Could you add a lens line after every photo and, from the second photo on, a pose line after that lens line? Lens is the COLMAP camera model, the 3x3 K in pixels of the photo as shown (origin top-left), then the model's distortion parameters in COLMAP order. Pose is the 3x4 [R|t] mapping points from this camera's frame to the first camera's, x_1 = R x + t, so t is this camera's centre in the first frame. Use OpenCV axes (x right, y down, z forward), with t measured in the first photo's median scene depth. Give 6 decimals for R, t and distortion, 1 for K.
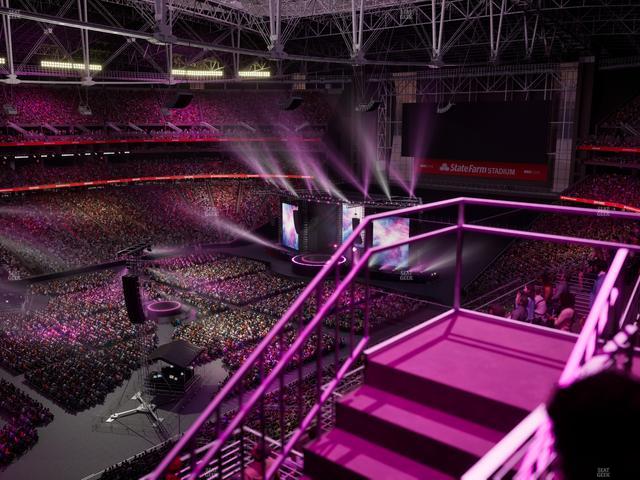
lens RADIAL K [[599.7, 0, 320.0], [0, 599.7, 240.0], [0, 0, 1]] dist [0.004848, -0.009514]
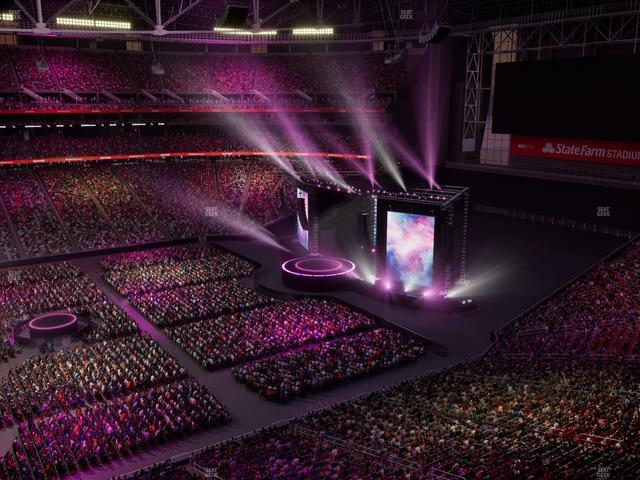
lens RADIAL K [[599.7, 0, 320.0], [0, 599.7, 240.0], [0, 0, 1]] dist [0.004848, -0.009514]
pose [[0.965267, 0.057976, -0.254751, 0.147871], [-0.051139, 0.998133, 0.033382, -0.019442], [0.256211, -0.019195, 0.966430, 0.227577]]
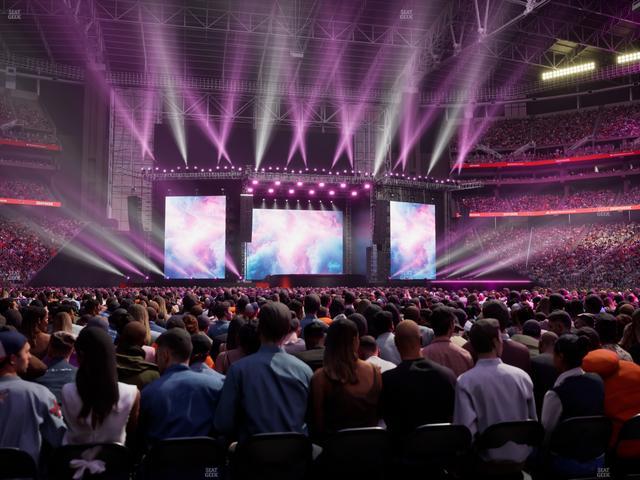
lens RADIAL K [[599.7, 0, 320.0], [0, 599.7, 240.0], [0, 0, 1]] dist [0.004848, -0.009514]
pose [[0.599496, 0.060302, 0.798103, -0.348454], [0.156618, 0.969042, -0.190861, 0.083252], [-0.784905, 0.239418, 0.571493, 0.539259]]
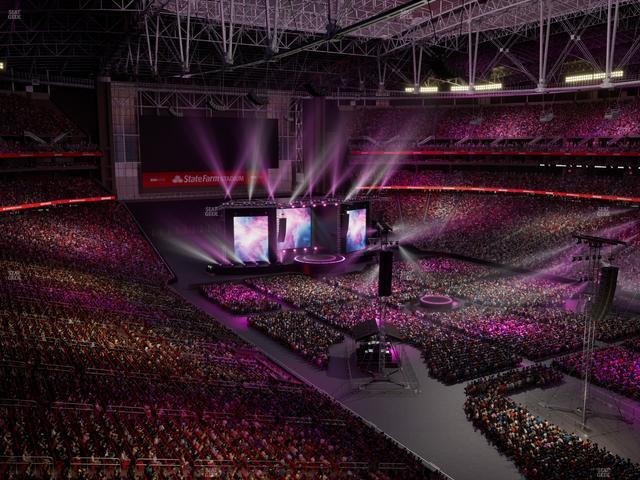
lens RADIAL K [[599.7, 0, 320.0], [0, 599.7, 240.0], [0, 0, 1]] dist [0.004848, -0.009514]
pose [[0.319474, -0.145122, 0.936416, -0.790040], [0.184999, 0.978740, 0.088566, -0.074836], [-0.929361, 0.144942, 0.339530, 0.502378]]
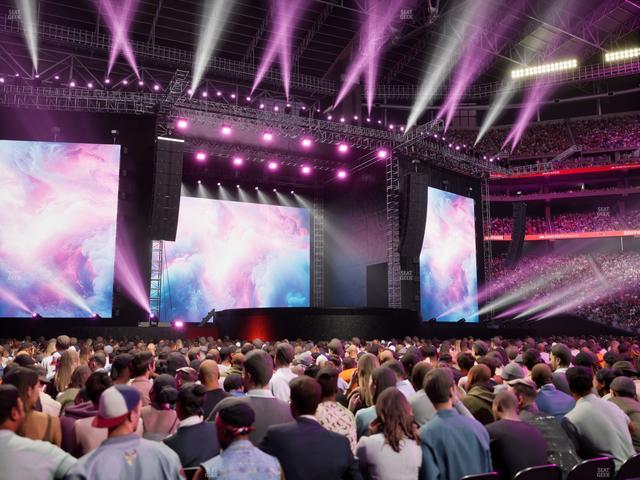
lens RADIAL K [[599.7, 0, 320.0], [0, 599.7, 240.0], [0, 0, 1]] dist [0.004848, -0.009514]
pose [[0.396319, 0.140237, 0.907340, -0.195939], [0.179192, 0.957445, -0.226250, 0.048768], [-0.900456, 0.252255, 0.354324, 0.712287]]
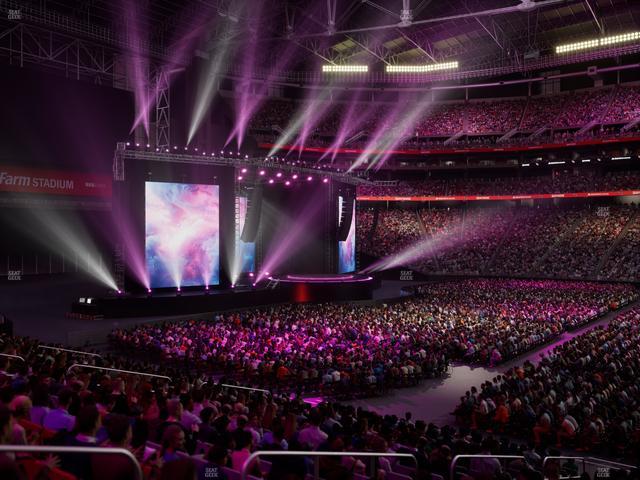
lens RADIAL K [[599.7, 0, 320.0], [0, 599.7, 240.0], [0, 0, 1]] dist [0.004848, -0.009514]
pose [[-0.061039, -0.008007, 0.998103, -0.412560], [0.195046, 0.980594, 0.019795, -0.008277], [-0.978893, 0.195885, -0.058293, 0.812928]]
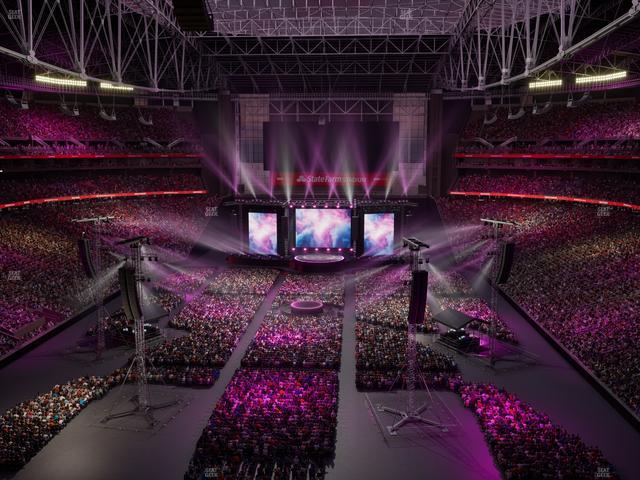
lens RADIAL K [[599.7, 0, 320.0], [0, 599.7, 240.0], [0, 0, 1]] dist [0.004848, -0.009514]
pose [[0.792464, -0.090675, 0.603141, -0.522684], [0.119061, 0.992861, -0.007167, 0.006136], [-0.598186, 0.077490, 0.797602, 0.097451]]
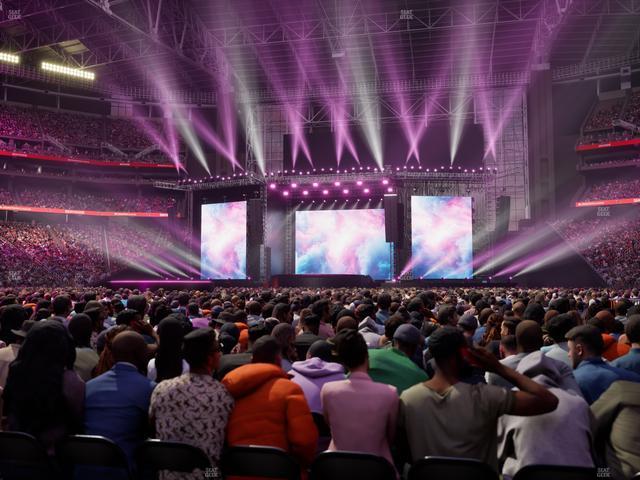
lens RADIAL K [[599.7, 0, 320.0], [0, 599.7, 240.0], [0, 0, 1]] dist [0.004848, -0.009514]
pose [[0.877199, 0.035818, 0.478790, -0.208506], [0.094110, 0.965043, -0.244614, 0.106422], [-0.470814, 0.259634, 0.843163, 0.421550]]
